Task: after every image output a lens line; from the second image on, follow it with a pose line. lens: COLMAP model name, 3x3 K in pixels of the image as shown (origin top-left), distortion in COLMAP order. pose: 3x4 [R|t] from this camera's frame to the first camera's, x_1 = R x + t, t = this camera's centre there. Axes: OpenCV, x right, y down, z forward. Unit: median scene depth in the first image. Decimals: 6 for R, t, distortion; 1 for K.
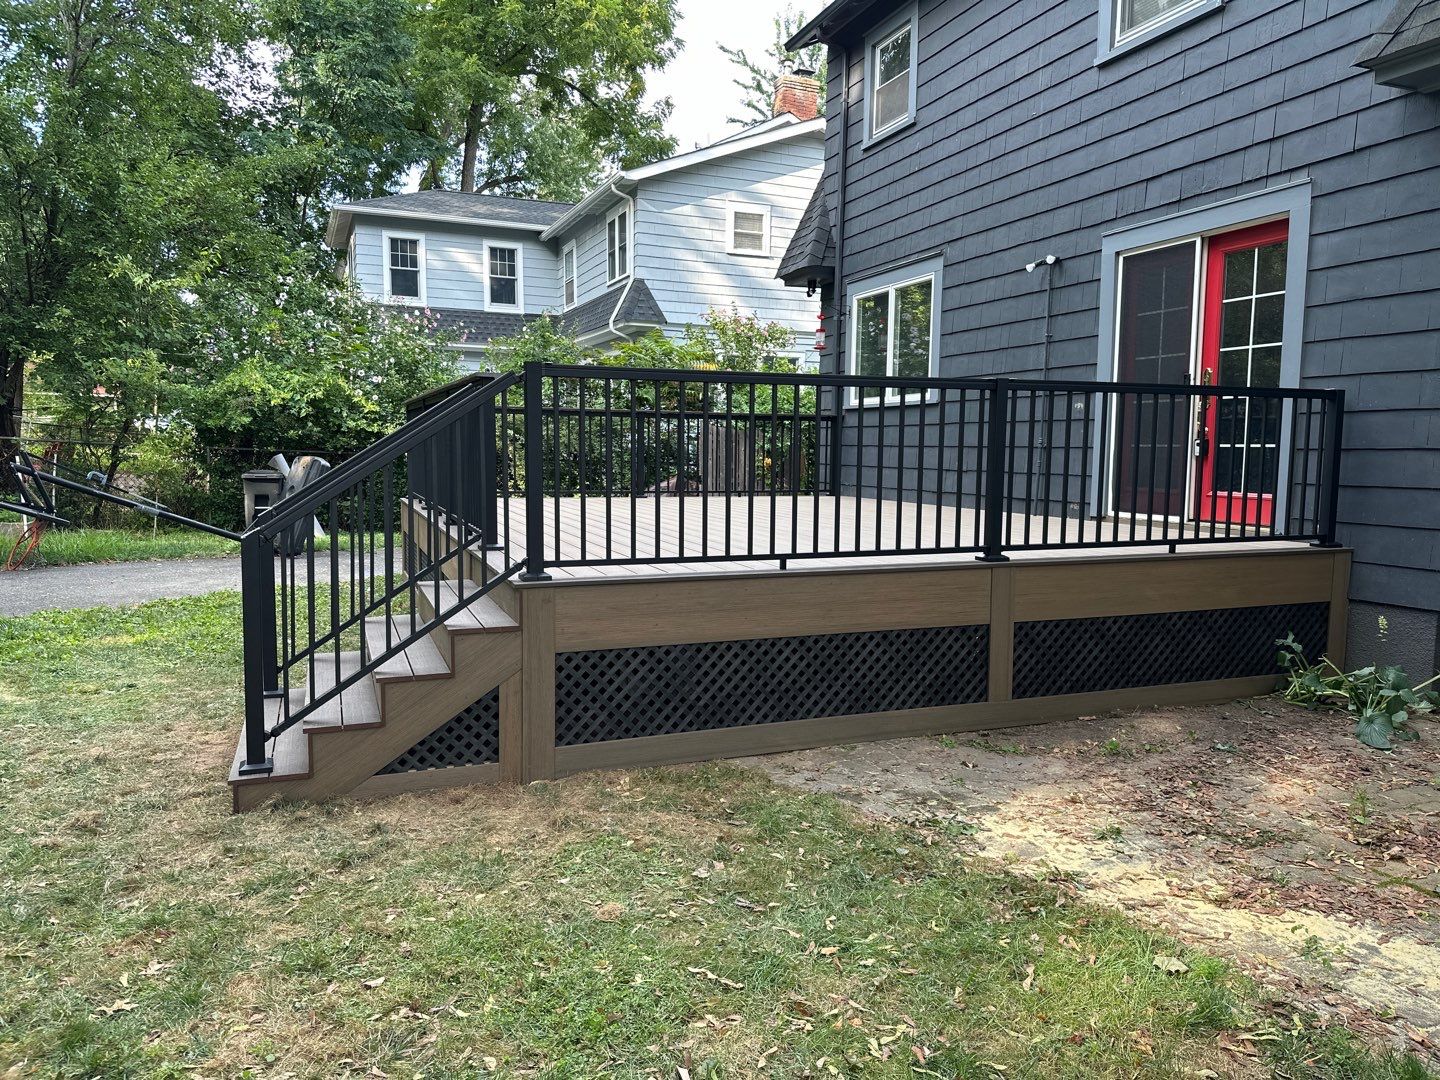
lens RADIAL K [[1003.5, 0, 698.1], [0, 1003.5, 542.5], [0, 0, 1]] dist [0.026423, -0.050029]
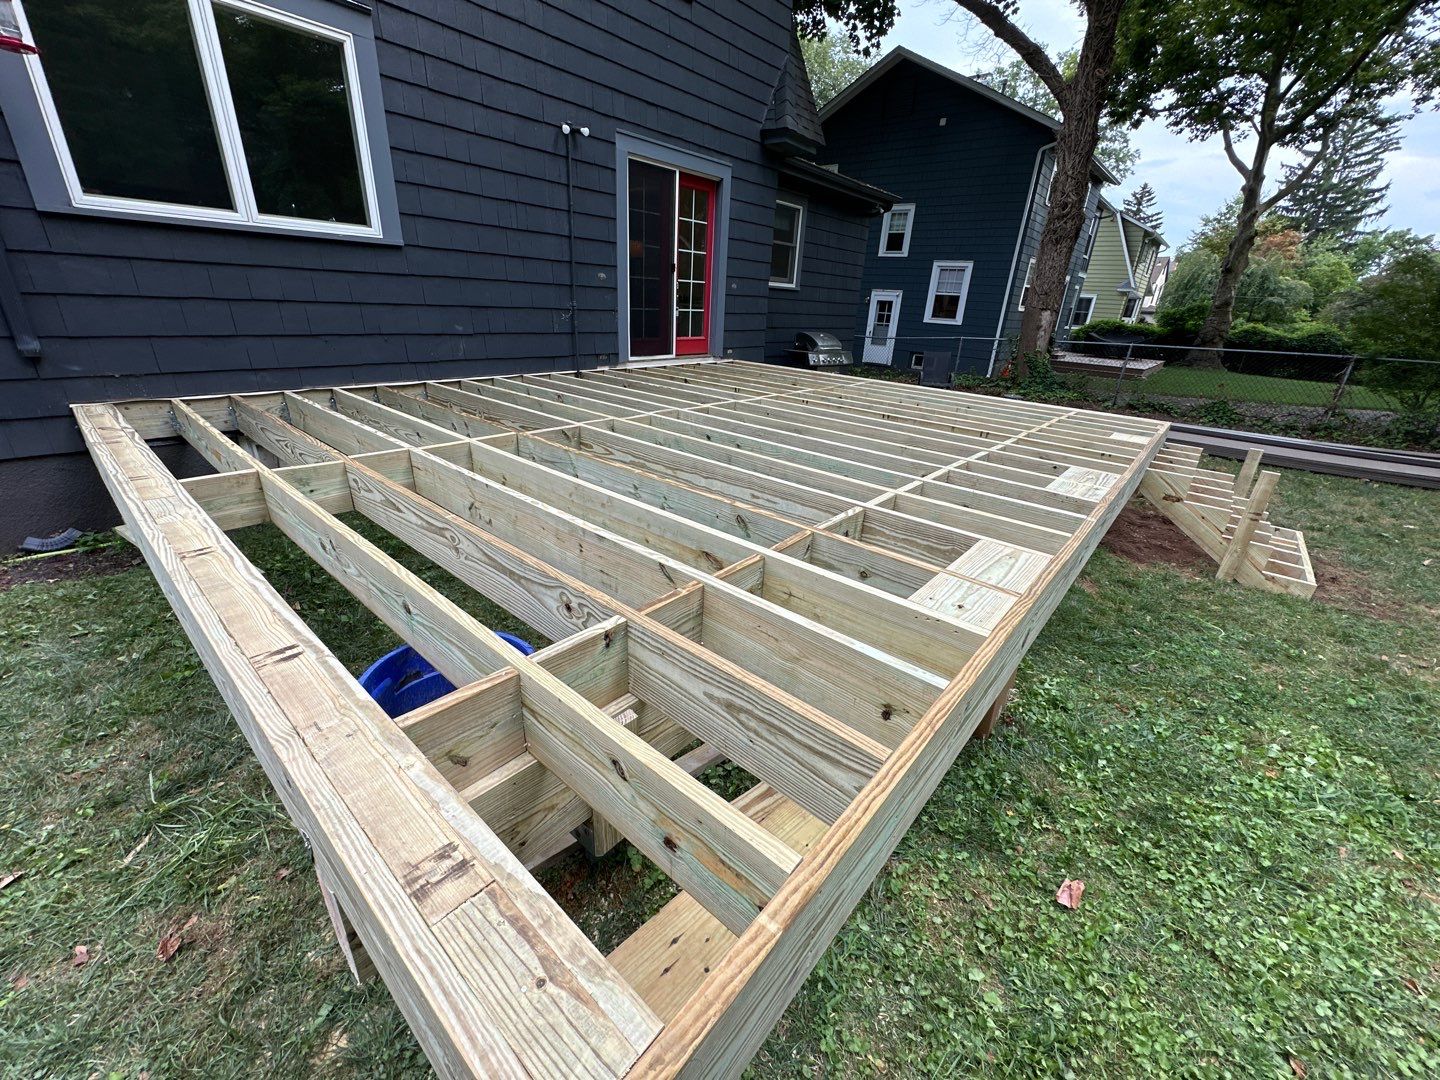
lens RADIAL K [[567.1, 0, 720.0], [0, 567.1, 540.0], [0, 0, 1]] dist [-0.007933, 0.000861]
pose [[-0.465389, -0.376433, 0.801069, -0.366682], [0.025421, 0.898996, 0.437219, -0.130399], [-0.884741, 0.223841, -0.408814, 1.126199]]
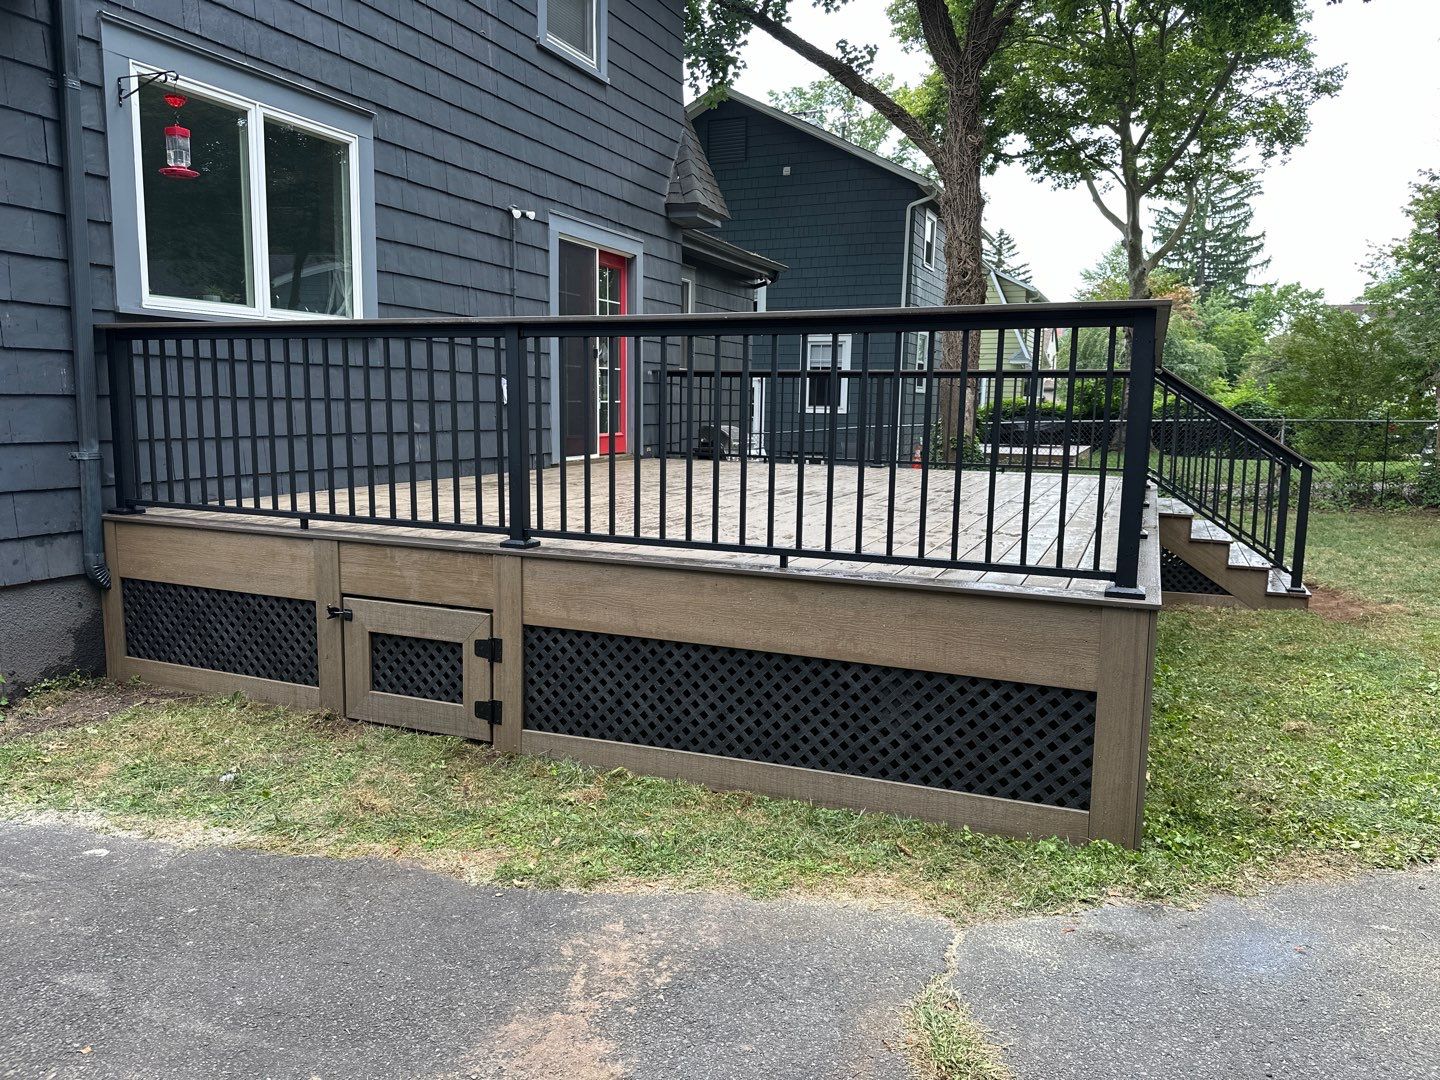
lens RADIAL K [[1003.5, 0, 698.1], [0, 1003.5, 542.5], [0, 0, 1]] dist [0.026423, -0.050029]
pose [[-0.703208, -0.119168, 0.700926, -0.474593], [0.042915, 0.976941, 0.209150, -0.150438], [-0.709688, 0.177157, -0.681879, 1.495517]]
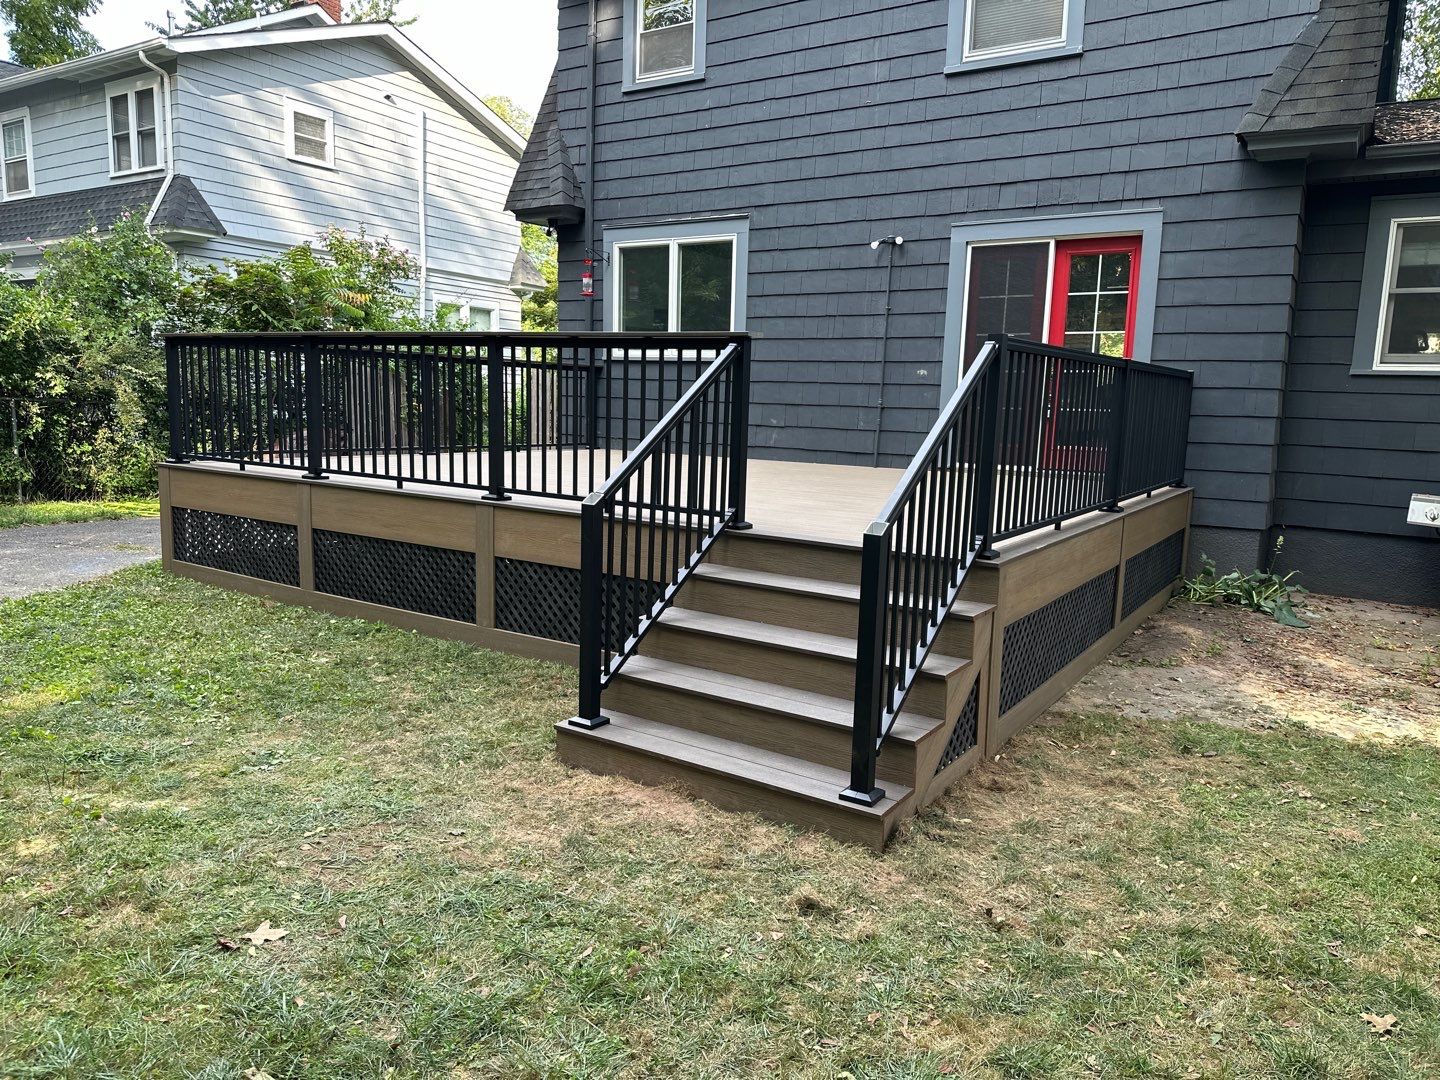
lens RADIAL K [[997.9, 0, 693.3], [0, 997.9, 541.5], [0, 0, 1]] dist [0.093534, -0.152030]
pose [[0.814106, -0.067505, 0.576780, -0.477493], [0.031370, 0.996883, 0.072396, -0.028460], [-0.579869, -0.040844, 0.813686, 0.177771]]
